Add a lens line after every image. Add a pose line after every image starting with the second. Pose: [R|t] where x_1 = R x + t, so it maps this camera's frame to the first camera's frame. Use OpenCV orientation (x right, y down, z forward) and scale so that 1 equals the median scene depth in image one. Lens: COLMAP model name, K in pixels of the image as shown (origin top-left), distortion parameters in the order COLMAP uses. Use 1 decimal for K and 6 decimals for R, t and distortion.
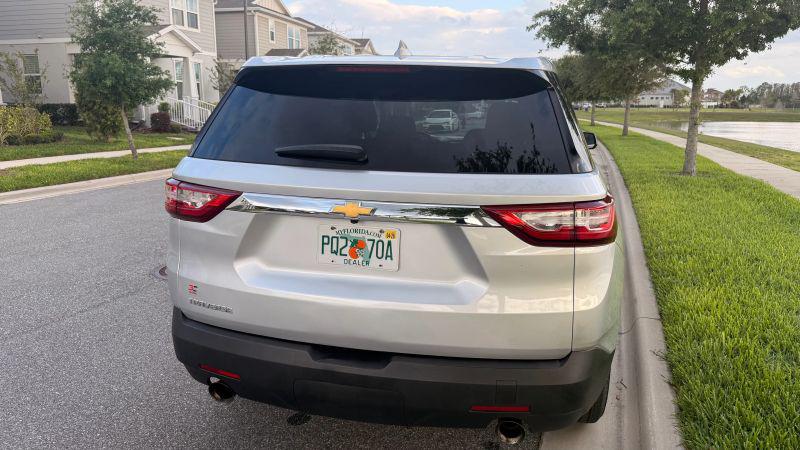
lens RADIAL K [[645.3, 0, 400.3], [0, 645.3, 199.7], [0, 0, 1]] dist [0.069882, -0.000333]
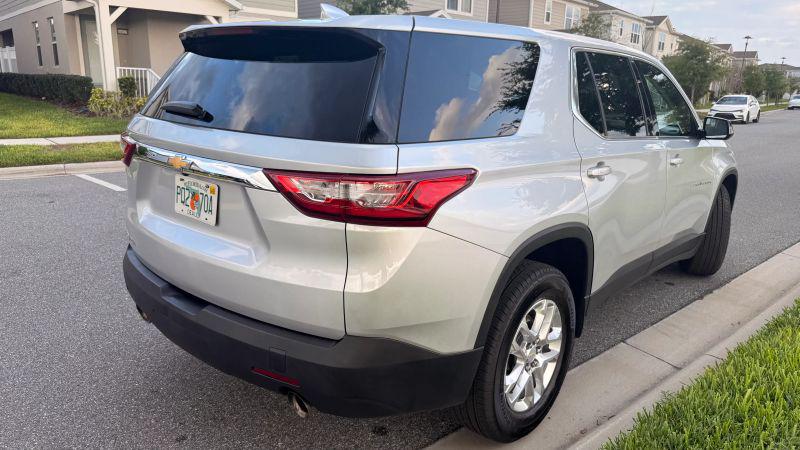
lens RADIAL K [[628.3, 0, 400.0], [0, 628.3, 225.0], [0, 0, 1]] dist [0.011432, -0.004704]
pose [[0.862750, 0.125003, -0.489936, 0.743822], [-0.092586, 0.991632, 0.089967, -0.010018], [0.497083, -0.032258, 0.867103, 0.259673]]
